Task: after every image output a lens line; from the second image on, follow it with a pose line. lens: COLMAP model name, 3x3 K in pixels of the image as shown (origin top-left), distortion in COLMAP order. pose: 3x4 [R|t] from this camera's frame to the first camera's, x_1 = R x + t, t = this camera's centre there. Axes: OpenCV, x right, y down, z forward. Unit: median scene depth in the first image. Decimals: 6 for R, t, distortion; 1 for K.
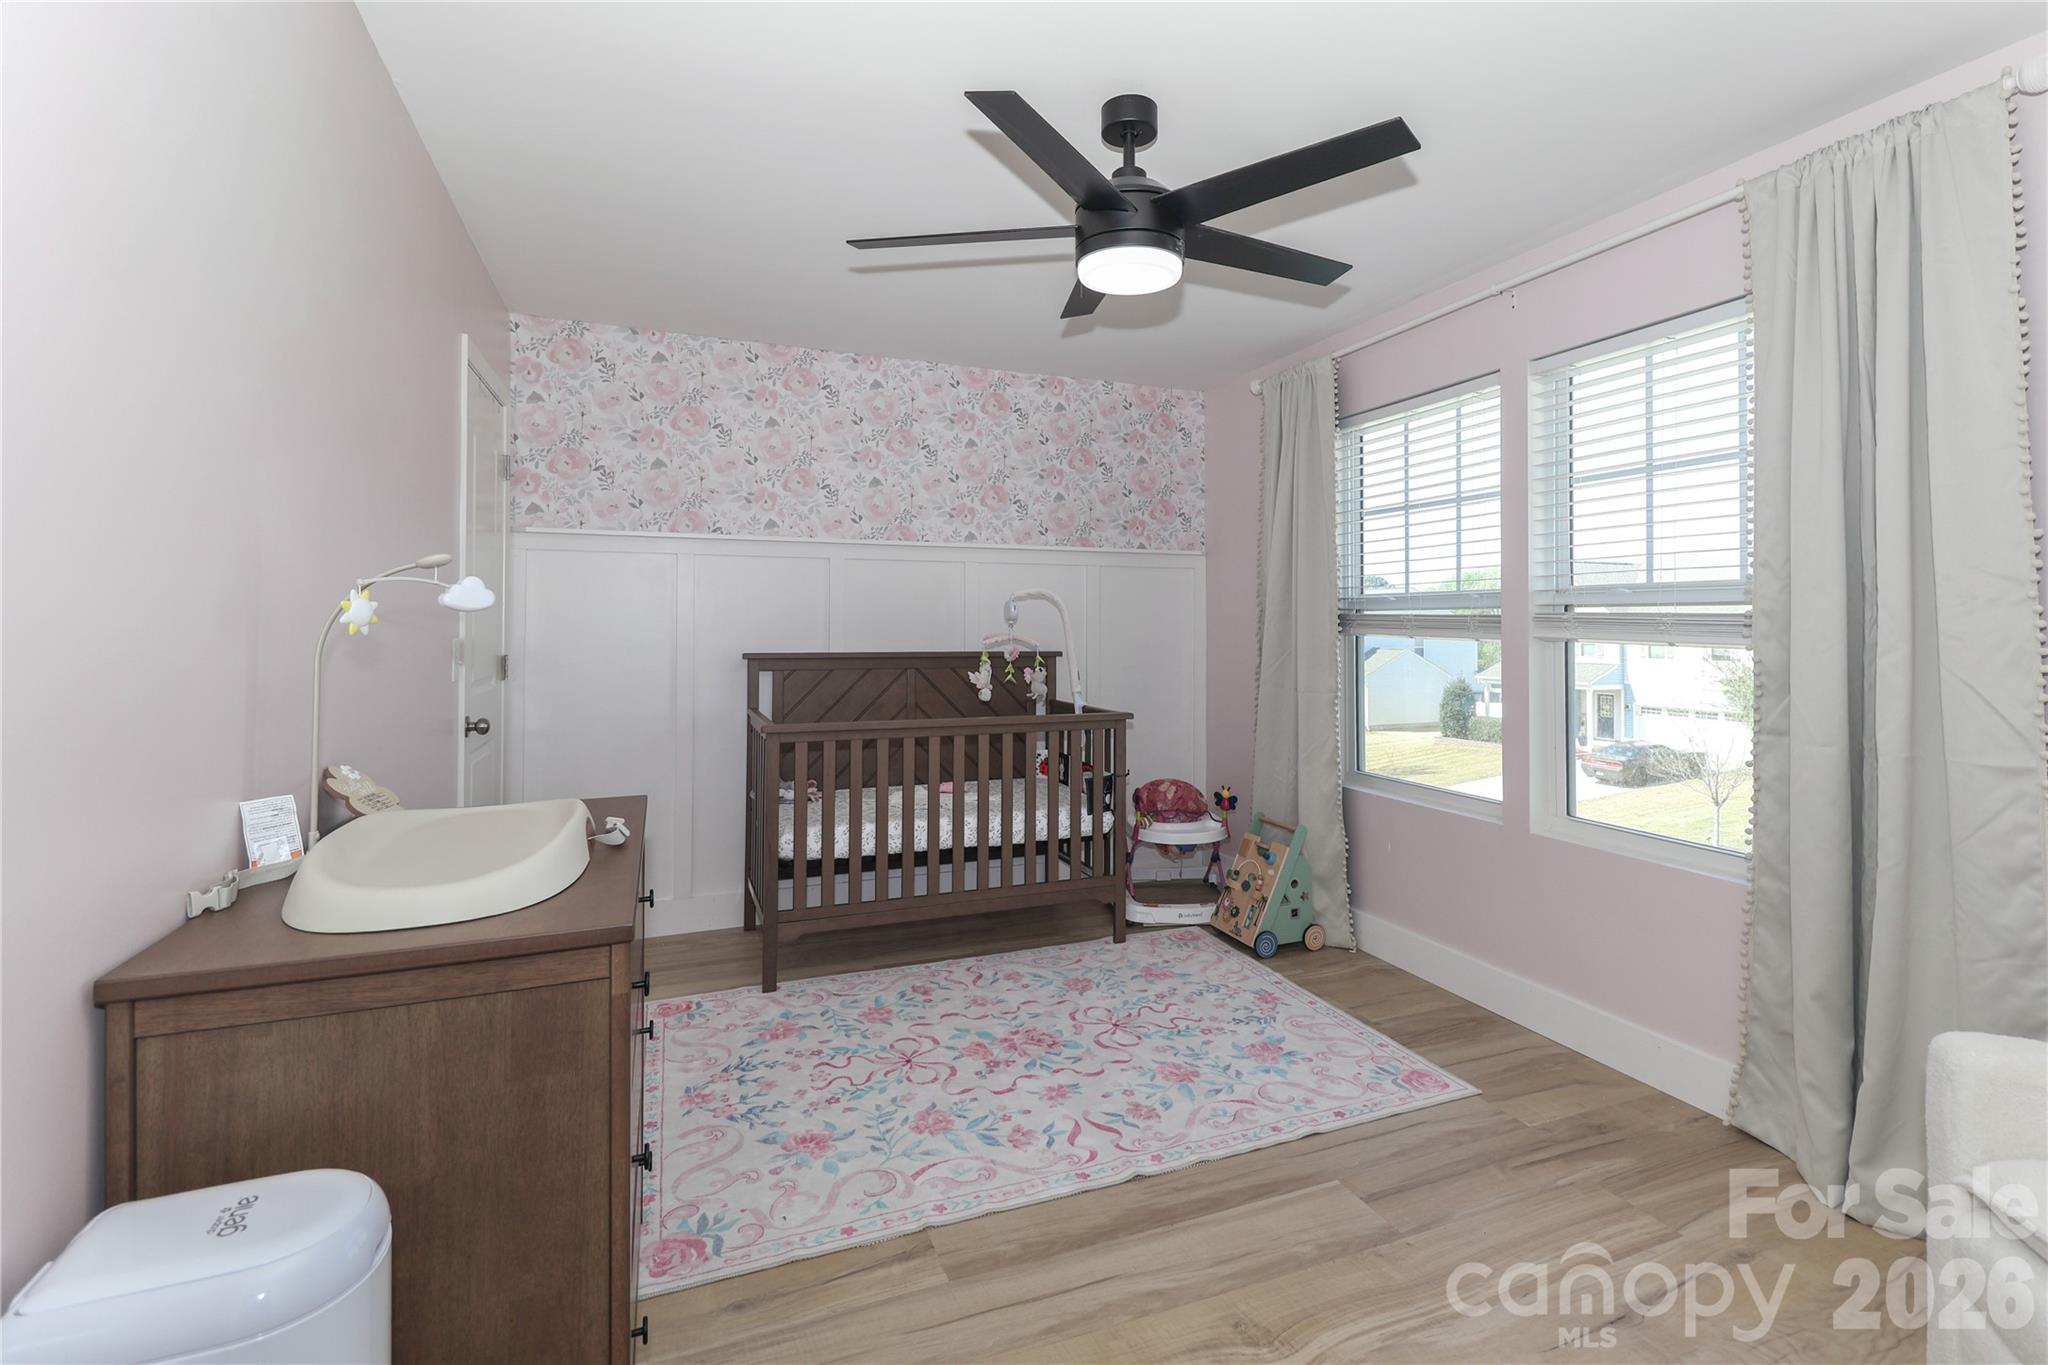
lens RADIAL K [[952.0, 0, 1046.7], [0, 952.0, 631.1], [0, 0, 1]] dist [-0.000699, -0.000122]
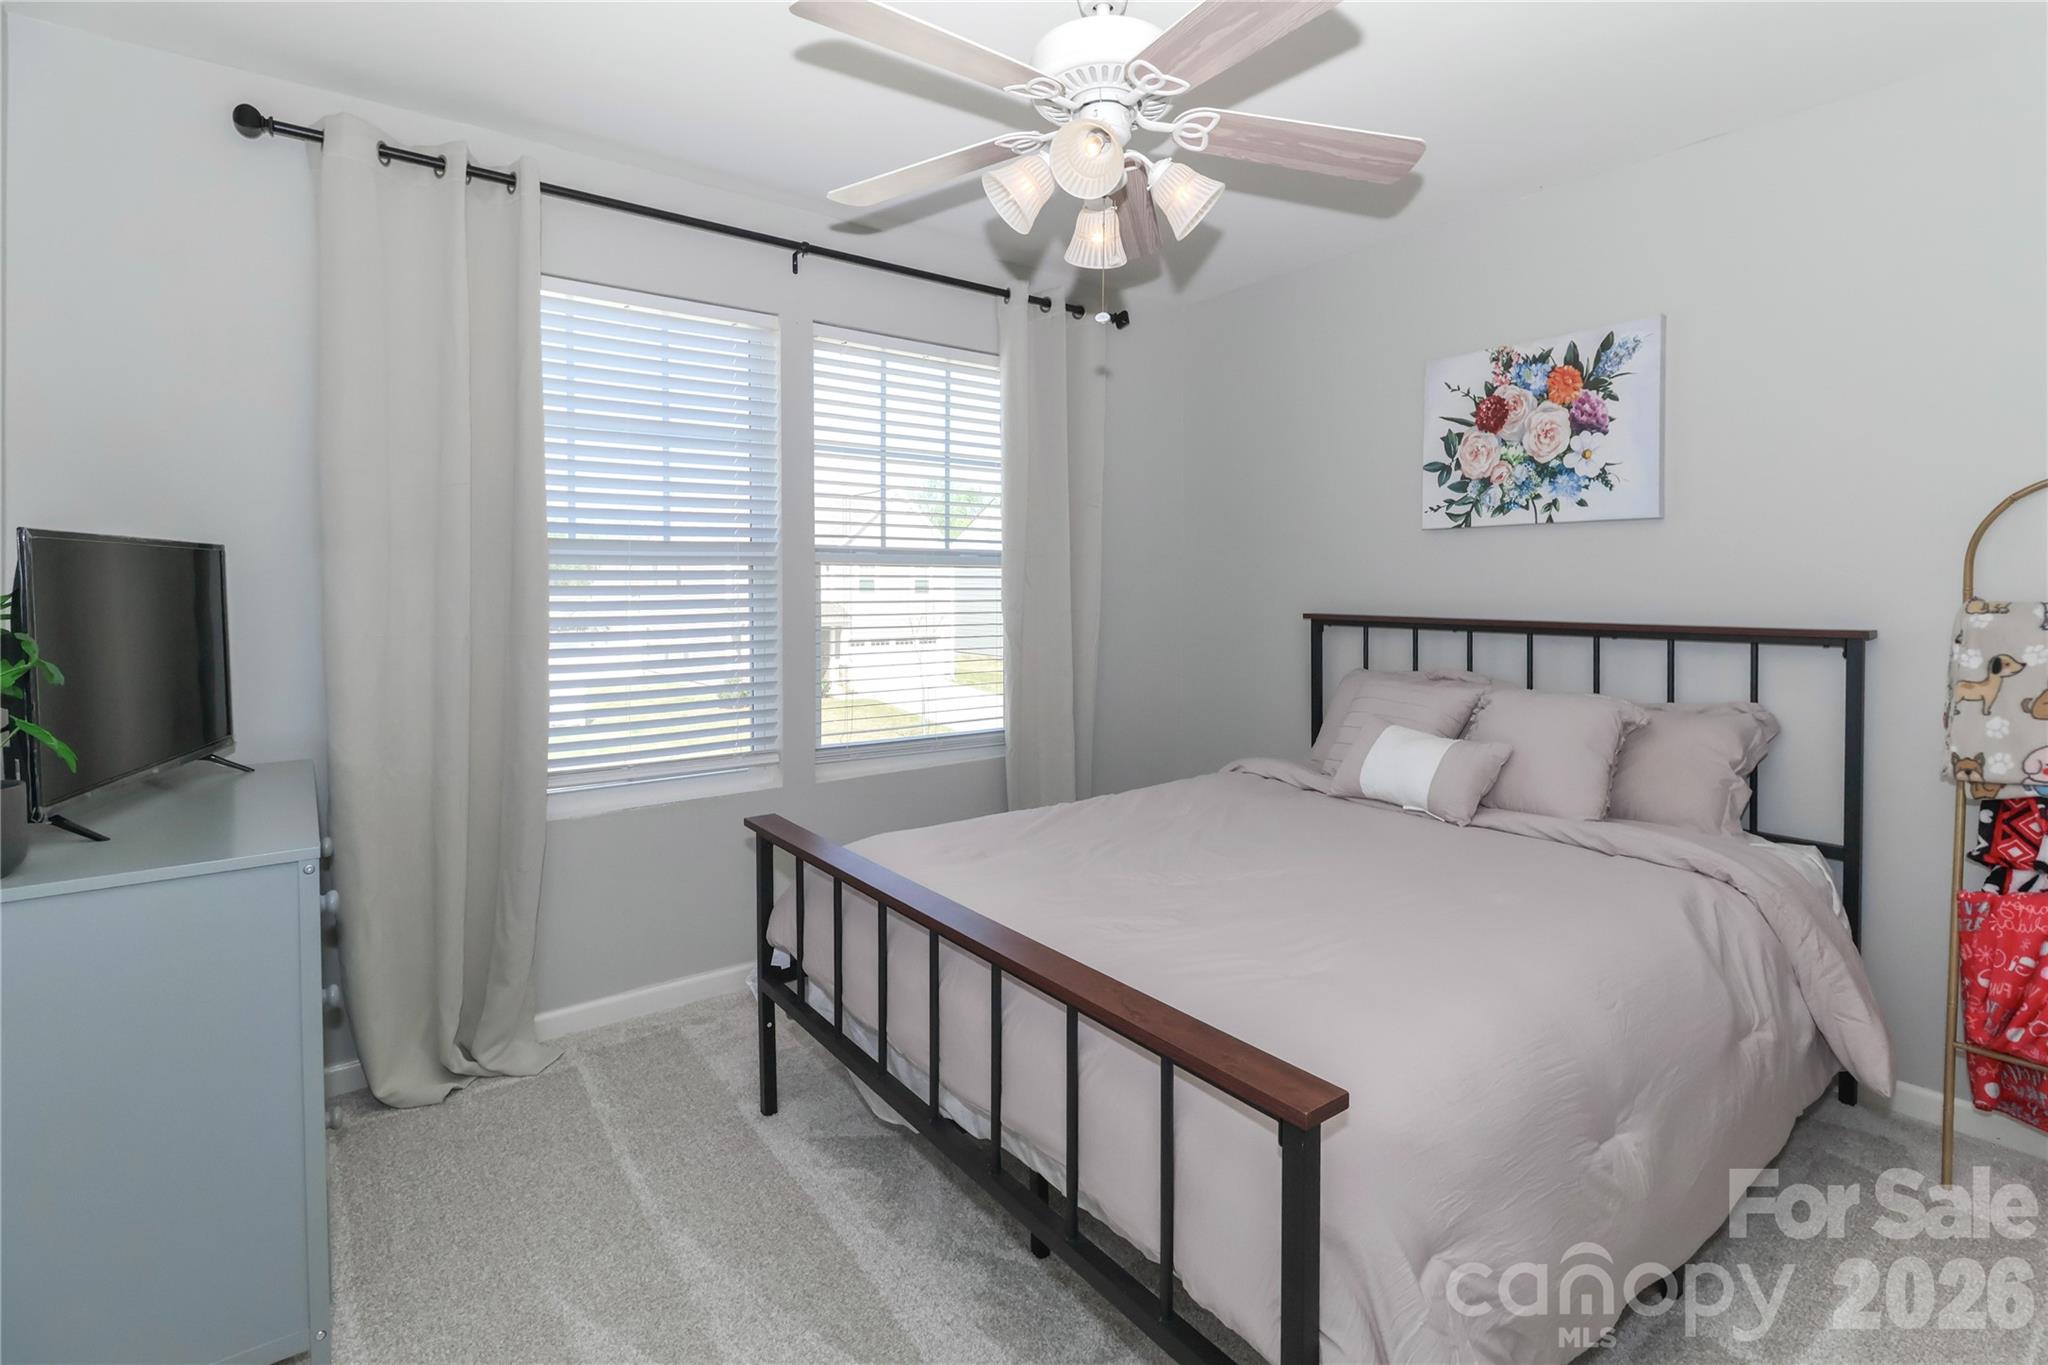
lens RADIAL K [[952.0, 0, 1046.7], [0, 952.0, 631.1], [0, 0, 1]] dist [-0.000699, -0.000122]
pose [[-0.271032, -0.027428, 0.962180, -0.592651], [0.013406, 0.999389, 0.032265, 0.018477], [-0.962477, 0.021644, -0.270499, 1.131962]]
